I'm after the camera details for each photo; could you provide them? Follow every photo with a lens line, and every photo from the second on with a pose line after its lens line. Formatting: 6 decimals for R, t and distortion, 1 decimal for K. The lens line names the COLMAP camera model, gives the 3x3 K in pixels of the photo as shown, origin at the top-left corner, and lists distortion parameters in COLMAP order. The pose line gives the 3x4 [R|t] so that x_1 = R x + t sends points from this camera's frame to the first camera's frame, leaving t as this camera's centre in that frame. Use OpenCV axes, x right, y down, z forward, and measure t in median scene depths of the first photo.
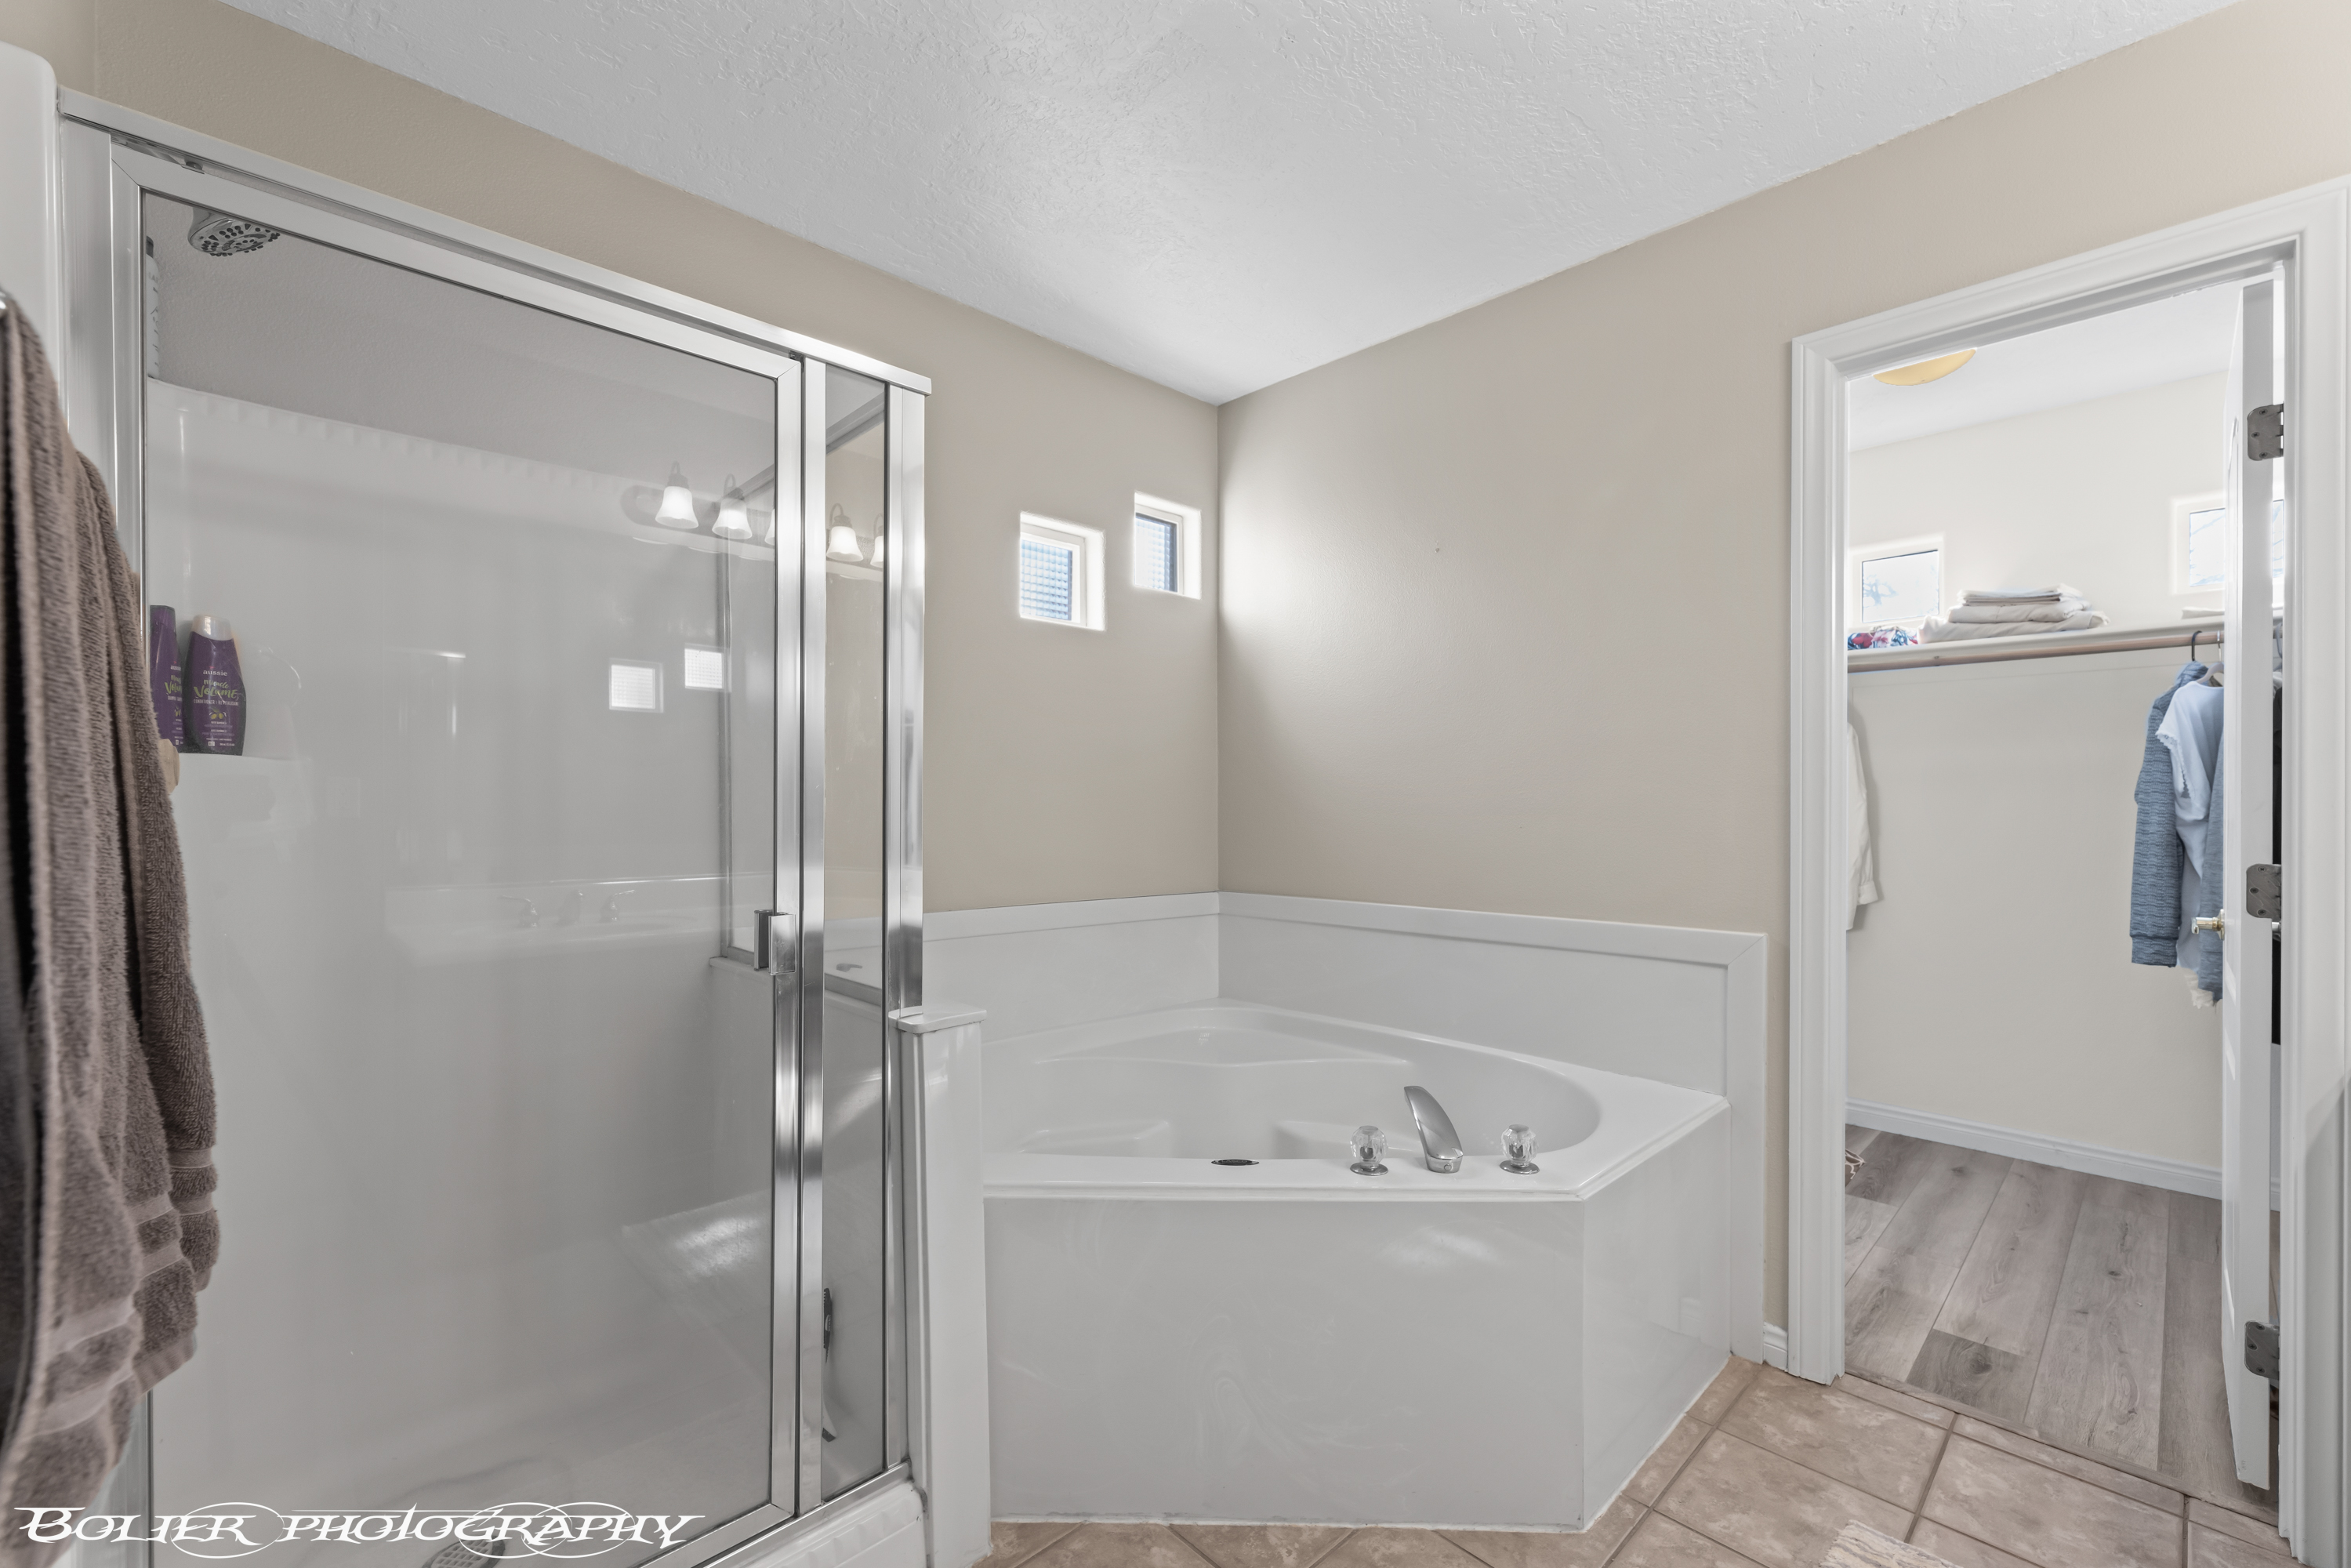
lens RADIAL K [[972.6, 0, 1176.8], [0, 972.6, 800.4], [0, 0, 1]] dist [-0.001437, -0.000144]
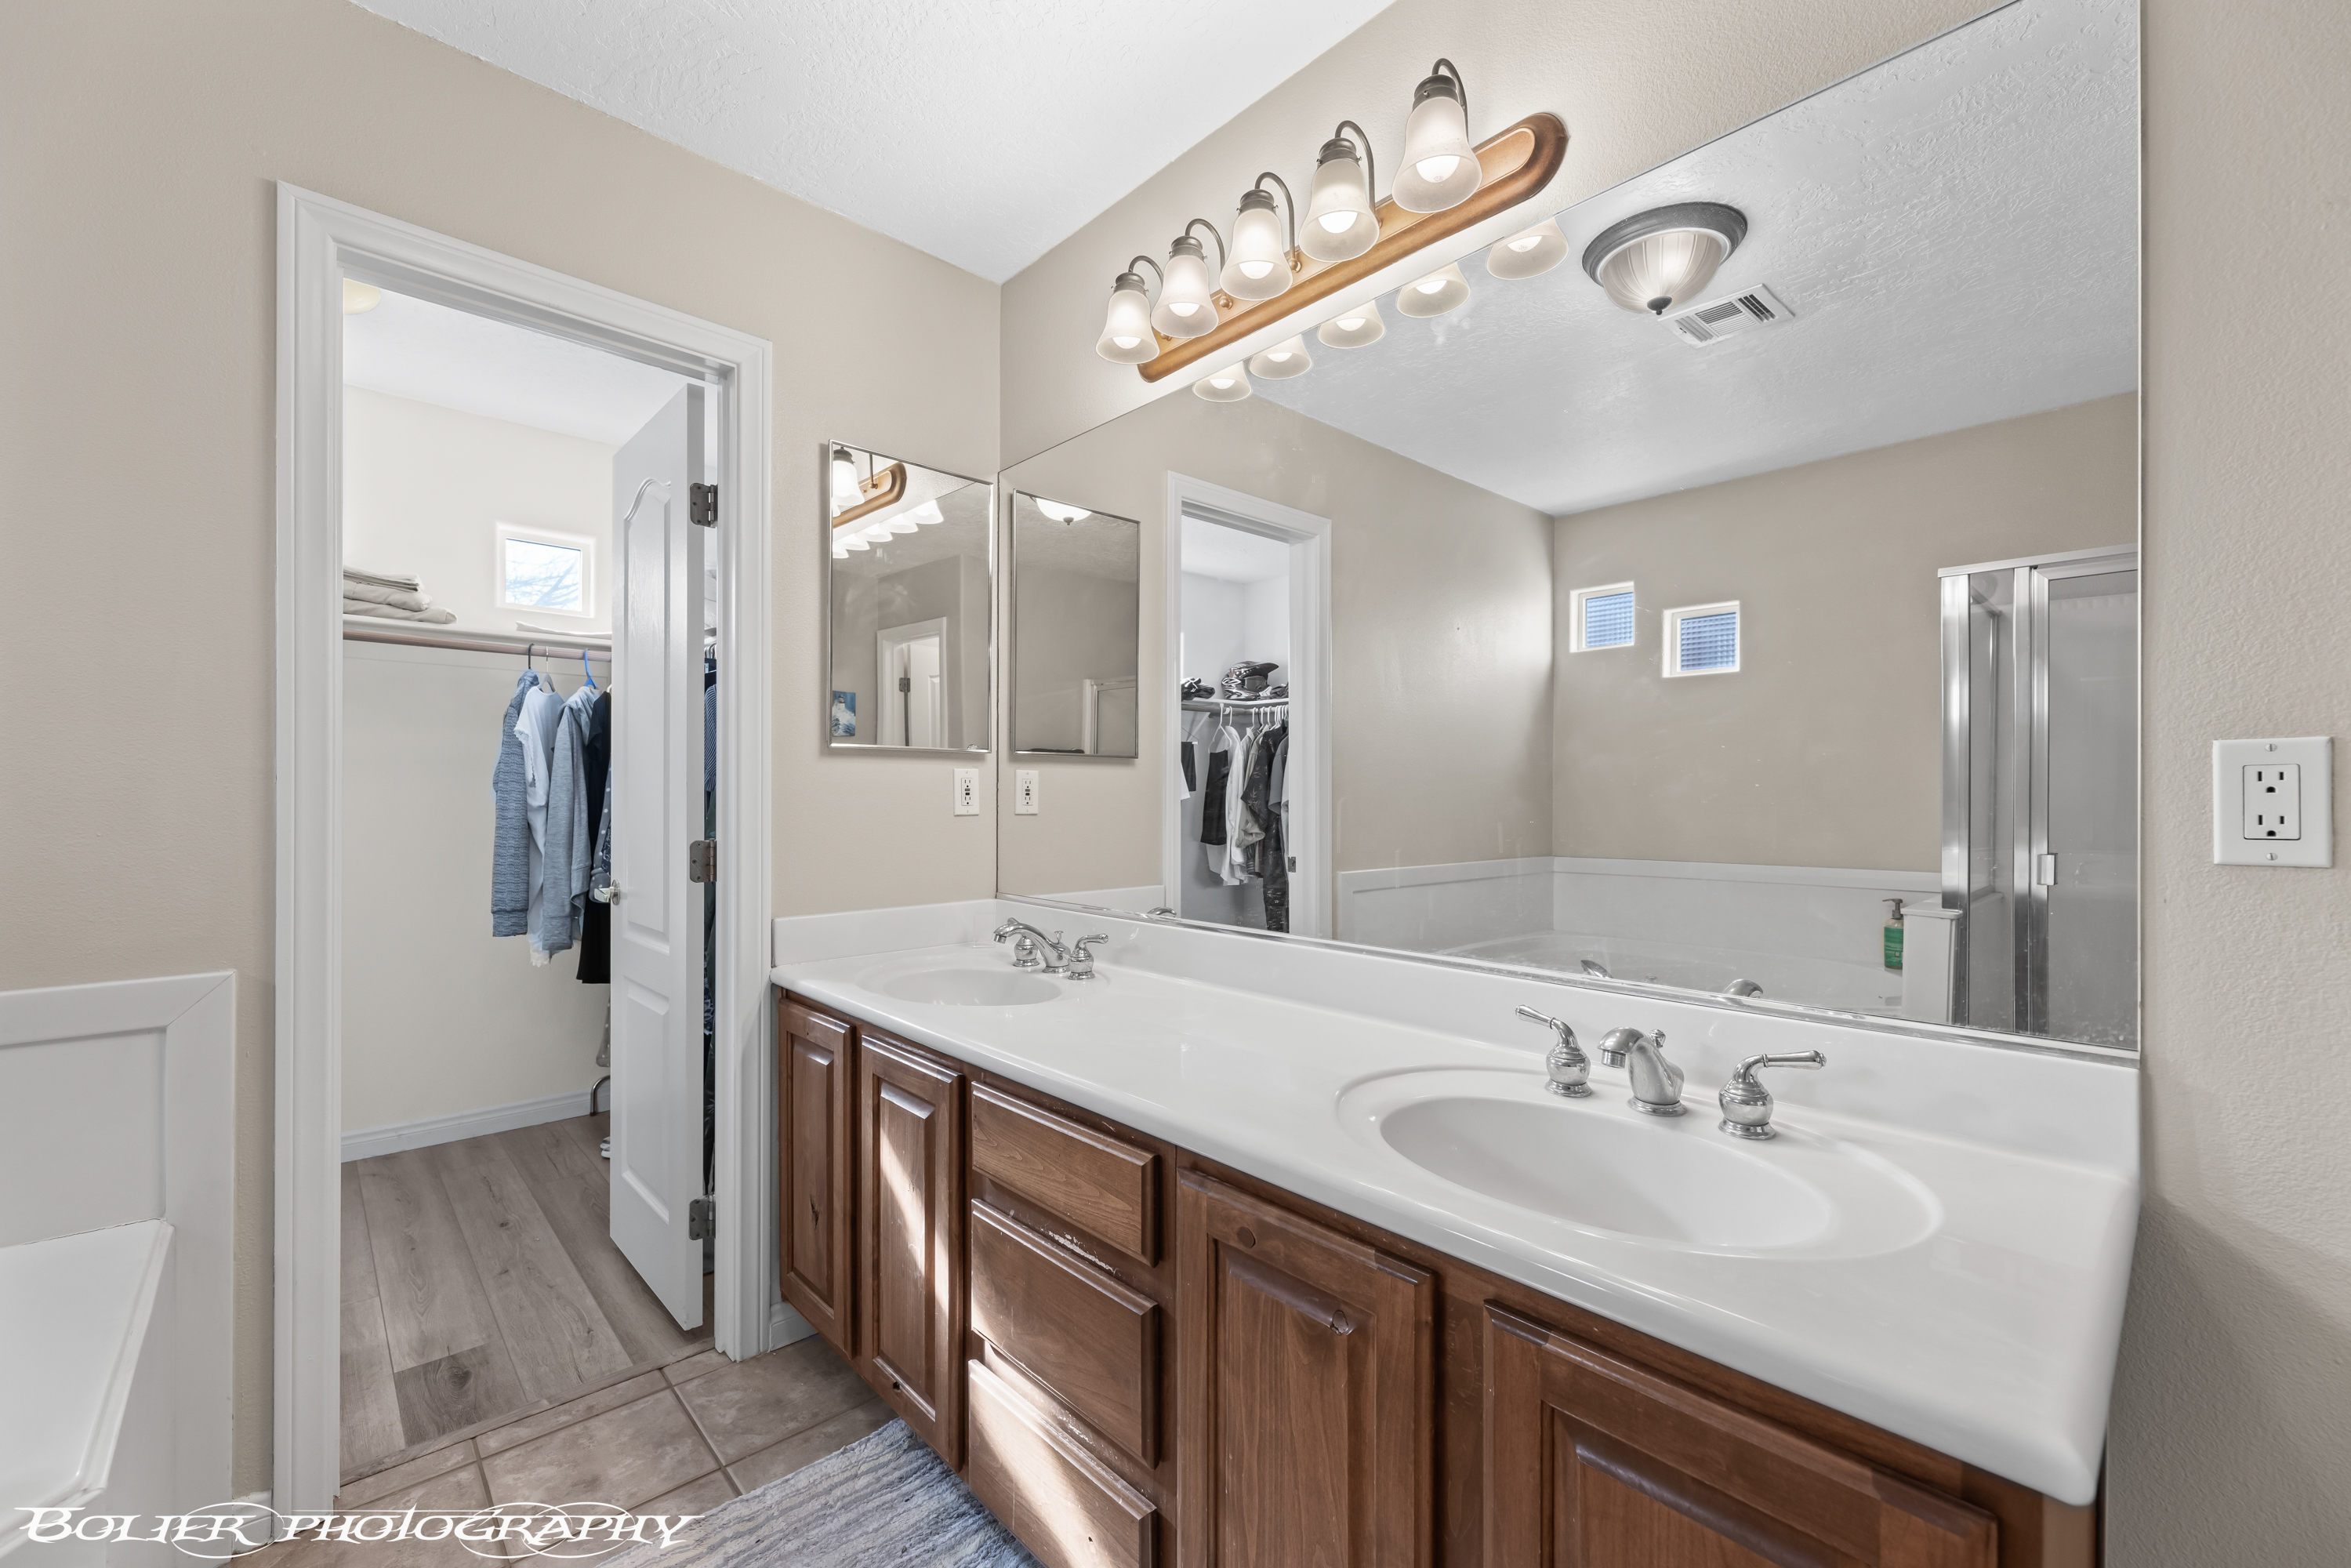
lens RADIAL K [[946.1, 0, 1177.4], [0, 946.1, 794.5], [0, 0, 1]] dist [0.000294, 0.000082]
pose [[0.009323, -0.002260, 0.999954, -0.097509], [-0.007849, 0.999966, 0.002334, -0.002650], [-0.999926, -0.007871, 0.009305, 0.275370]]
